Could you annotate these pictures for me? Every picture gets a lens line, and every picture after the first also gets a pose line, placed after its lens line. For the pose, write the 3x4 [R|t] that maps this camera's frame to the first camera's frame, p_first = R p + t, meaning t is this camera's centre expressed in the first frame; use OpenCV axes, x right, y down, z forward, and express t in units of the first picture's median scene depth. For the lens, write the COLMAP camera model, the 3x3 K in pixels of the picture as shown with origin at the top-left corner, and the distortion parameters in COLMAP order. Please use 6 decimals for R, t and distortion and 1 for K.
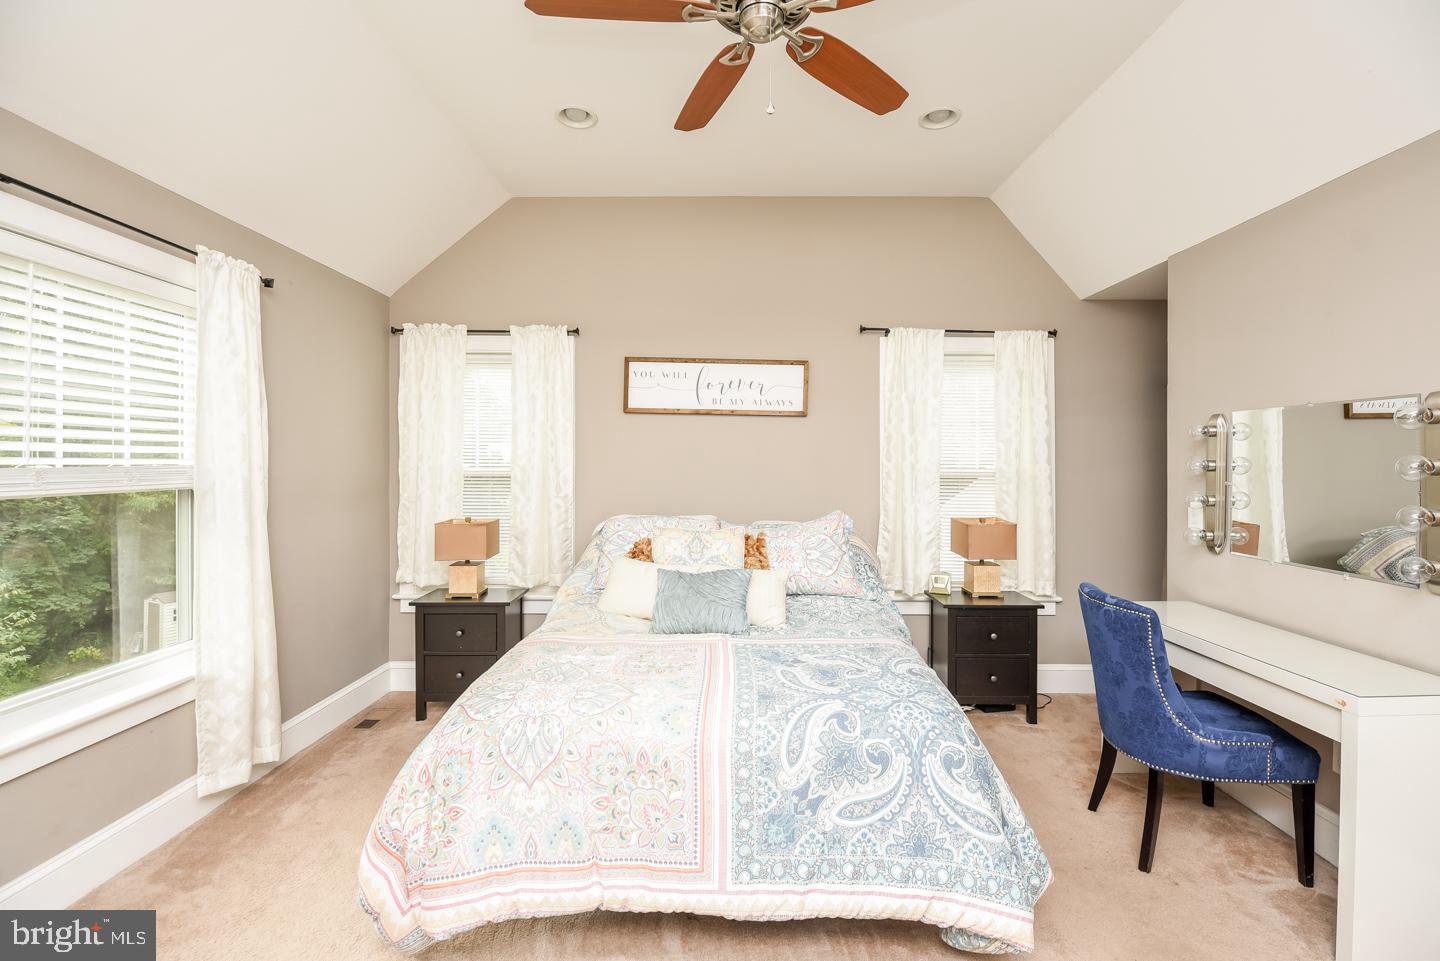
lens RADIAL K [[617.0, 0, 719.4], [0, 617.0, 471.3], [0, 0, 1]] dist [-0.013959, -0.000386]
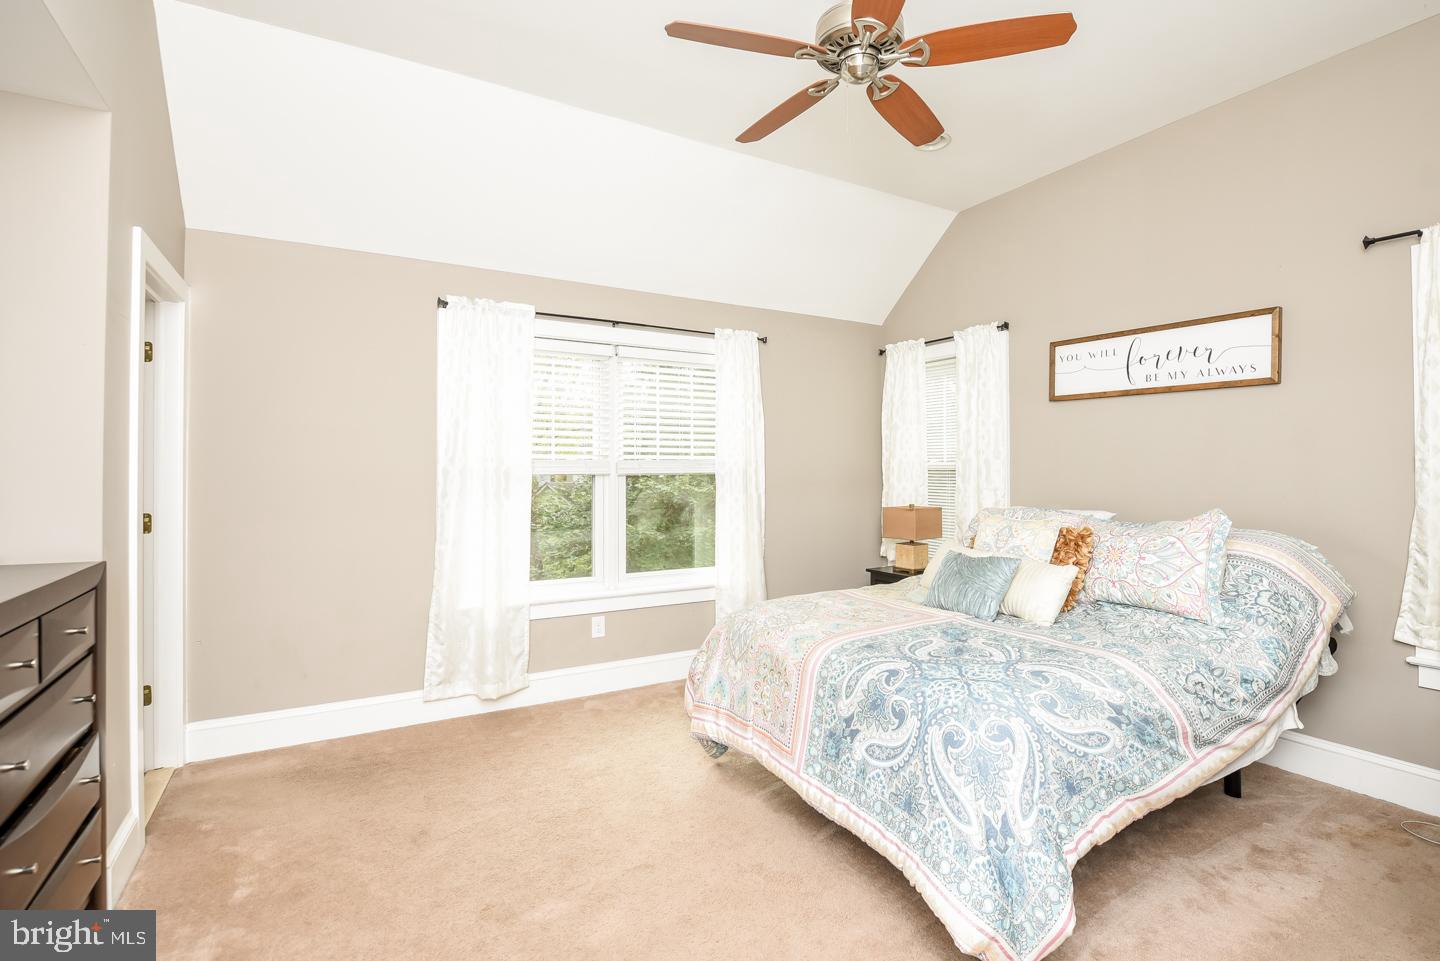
lens RADIAL K [[640.2, 0, 725.8], [0, 640.2, 472.7], [0, 0, 1]] dist [-0.003751, -0.000879]
pose [[0.527820, 0.001819, -0.849355, 1.030610], [-0.005701, 0.999983, -0.001401, 0.046110], [0.849337, 0.005581, 0.527821, 0.144508]]
